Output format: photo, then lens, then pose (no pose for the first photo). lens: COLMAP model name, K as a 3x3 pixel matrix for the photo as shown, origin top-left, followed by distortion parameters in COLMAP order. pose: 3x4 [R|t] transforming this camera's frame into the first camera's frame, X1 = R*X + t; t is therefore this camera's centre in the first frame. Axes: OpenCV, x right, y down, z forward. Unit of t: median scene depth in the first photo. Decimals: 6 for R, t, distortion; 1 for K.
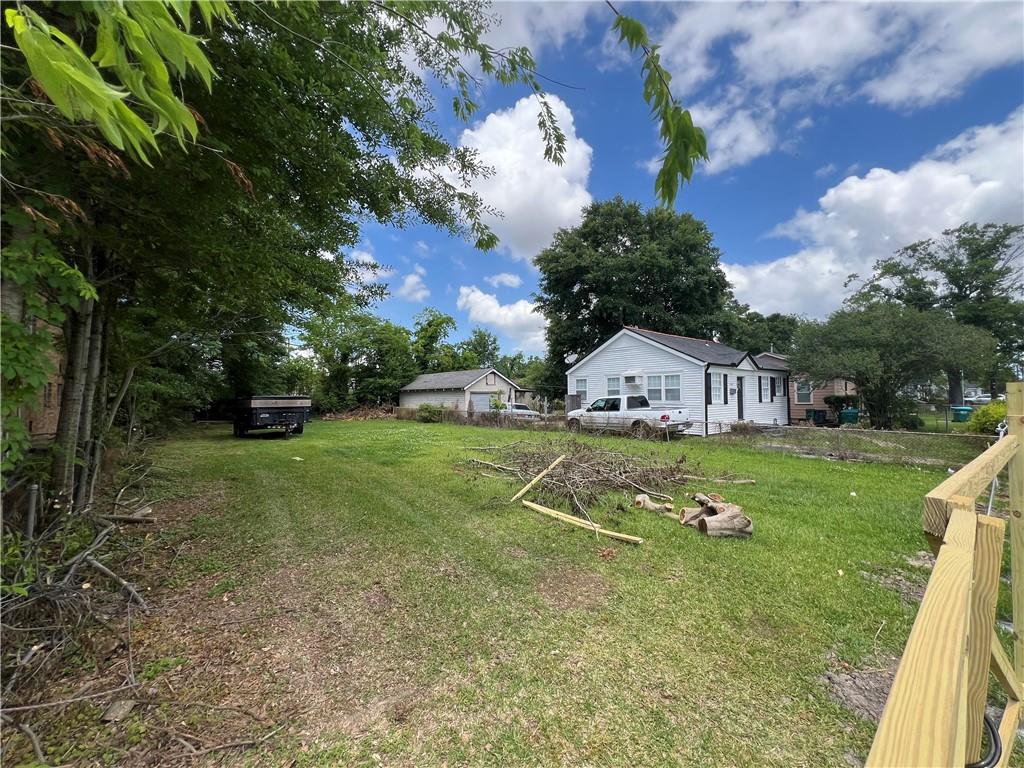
lens RADIAL K [[410.4, 0, 512.0], [0, 410.4, 384.0], [0, 0, 1]] dist [-0.000009, 0.000493]
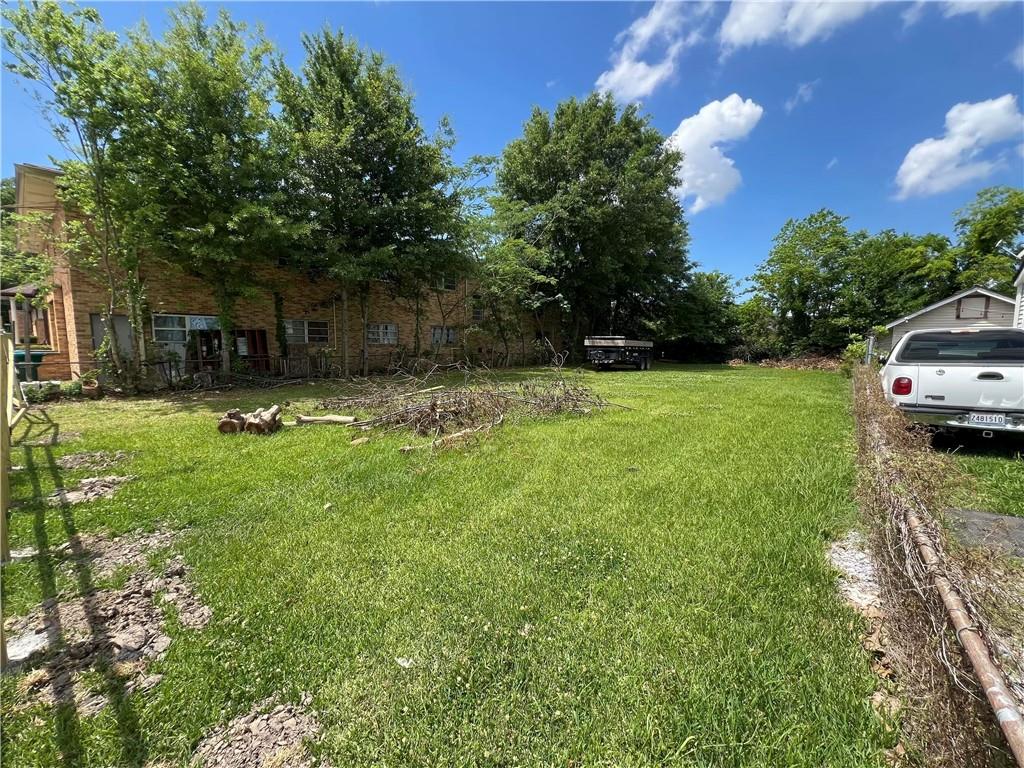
lens RADIAL K [[414.7, 0, 512.0], [0, 414.7, 384.0], [0, 0, 1]] dist [0.000286, -0.000022]
pose [[0.211286, 0.104071, -0.971868, 0.705224], [0.014038, 0.993890, 0.109481, 0.037374], [0.977324, -0.036774, 0.208534, 0.605754]]
